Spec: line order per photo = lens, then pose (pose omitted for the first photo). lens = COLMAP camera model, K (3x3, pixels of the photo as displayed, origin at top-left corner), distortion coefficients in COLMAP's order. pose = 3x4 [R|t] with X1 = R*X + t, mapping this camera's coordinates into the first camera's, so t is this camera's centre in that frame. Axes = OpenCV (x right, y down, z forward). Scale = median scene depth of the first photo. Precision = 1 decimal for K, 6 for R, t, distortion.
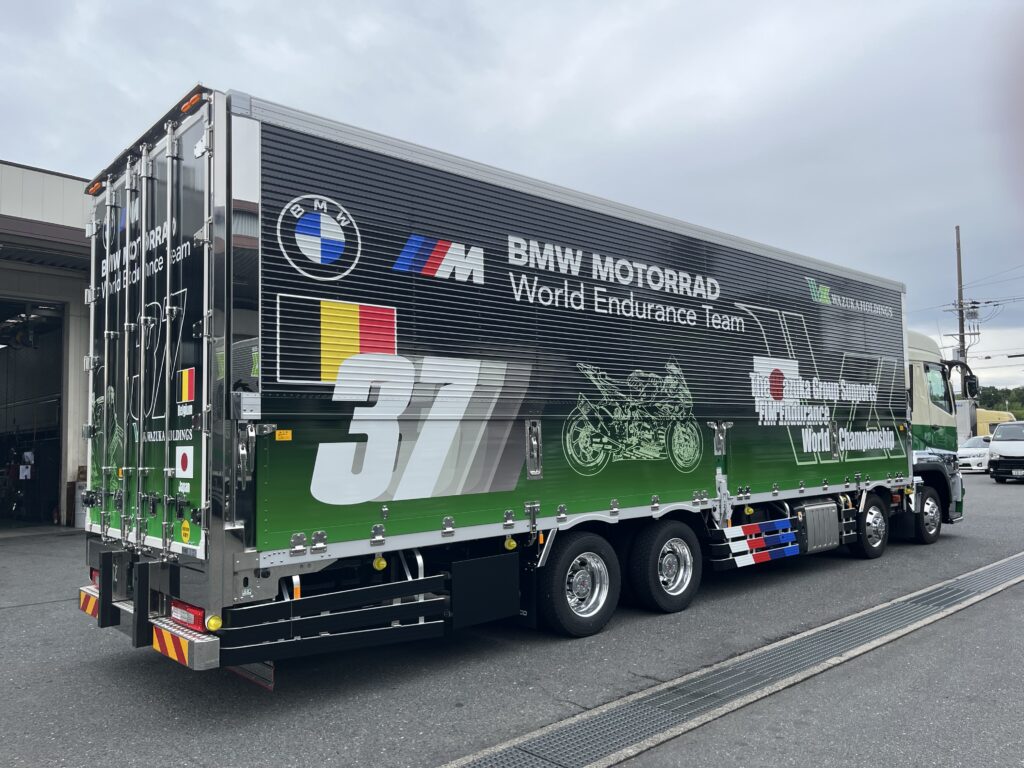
lens RADIAL K [[777.5, 0, 512.0], [0, 777.5, 384.0], [0, 0, 1]] dist [0.020435, -0.002218]
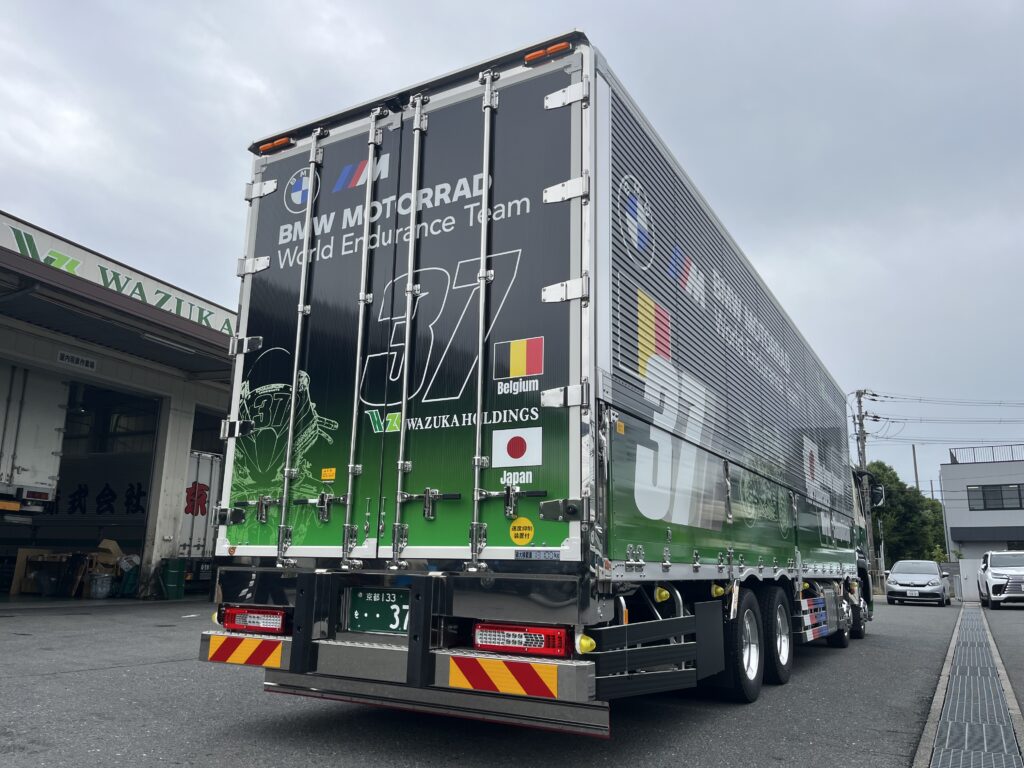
lens RADIAL K [[782.4, 0, 512.0], [0, 782.4, 384.0], [0, 0, 1]] dist [0.045975, 0.001205]
pose [[0.951078, 0.107777, 0.289543, -0.523784], [-0.062209, 0.984790, -0.162231, 0.131207], [-0.302623, 0.136283, 0.943317, 0.162869]]
